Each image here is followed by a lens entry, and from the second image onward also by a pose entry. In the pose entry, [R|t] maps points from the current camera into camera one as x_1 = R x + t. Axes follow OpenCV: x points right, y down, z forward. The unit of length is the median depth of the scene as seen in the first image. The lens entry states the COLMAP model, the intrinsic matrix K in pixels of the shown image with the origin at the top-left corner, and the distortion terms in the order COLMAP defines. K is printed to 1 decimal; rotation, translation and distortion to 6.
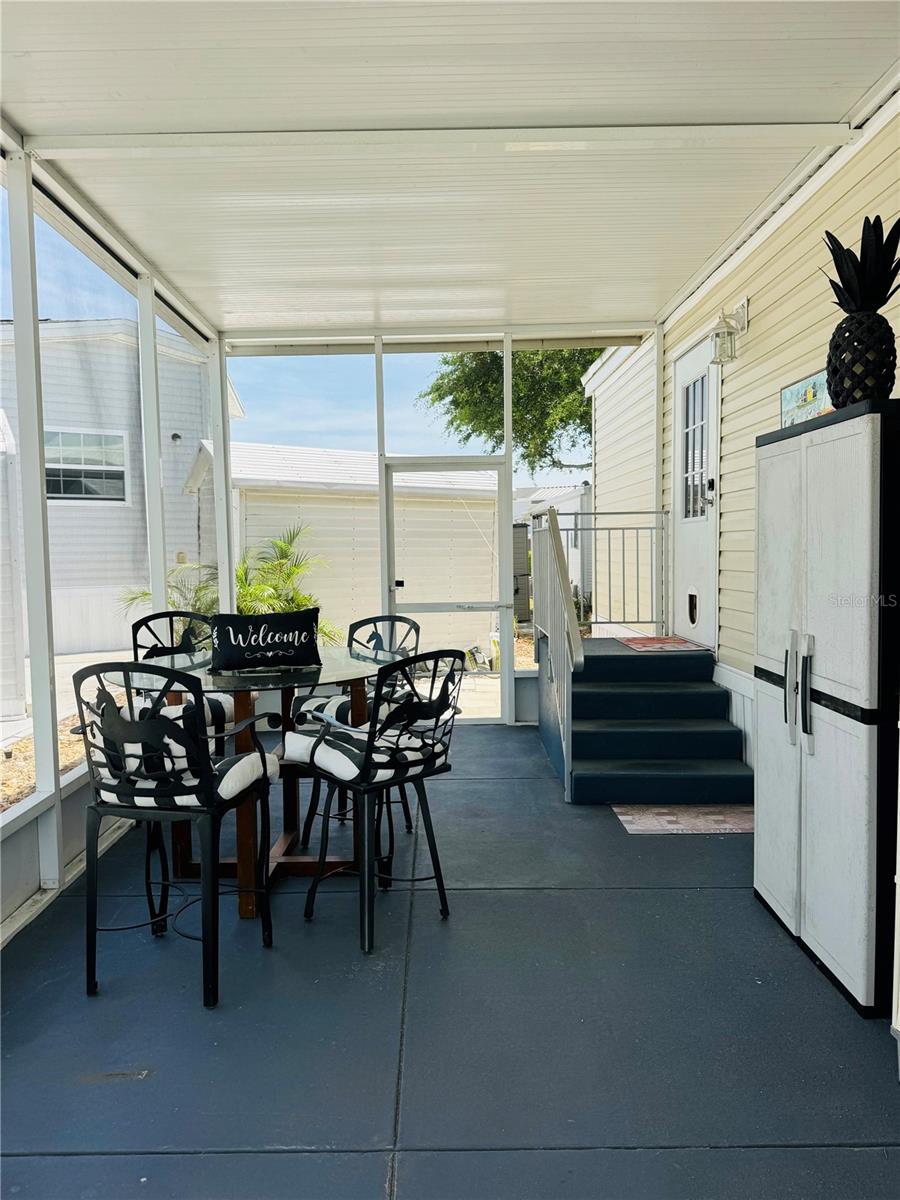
lens RADIAL K [[846.8, 0, 440.2], [0, 846.8, 599.3], [0, 0, 1]] dist [0.066113, -0.065102]
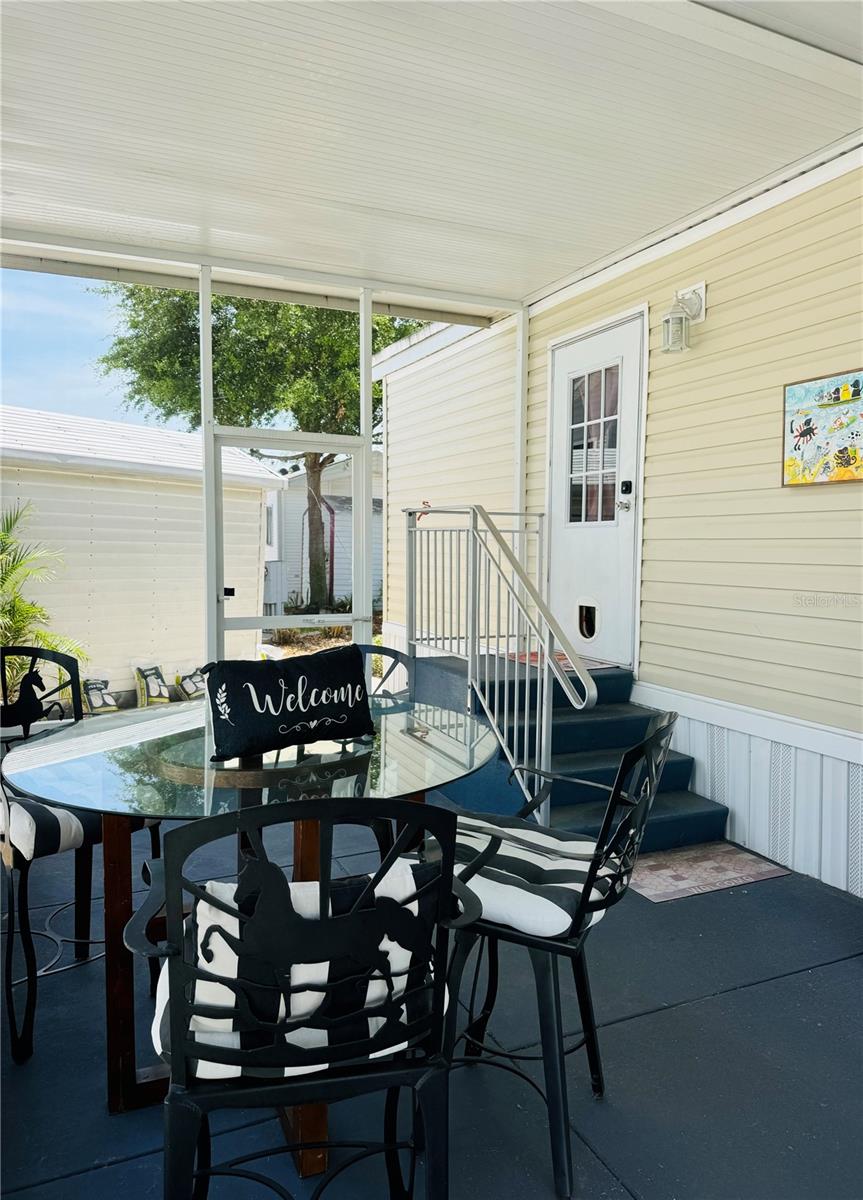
lens RADIAL K [[843.9, 0, 440.6], [0, 843.9, 599.0], [0, 0, 1]] dist [0.031546, -0.032298]
pose [[0.900598, -0.002343, 0.434646, -0.258306], [0.000114, 0.999987, 0.005155, -0.019635], [-0.434652, -0.004593, 0.900587, 0.278205]]
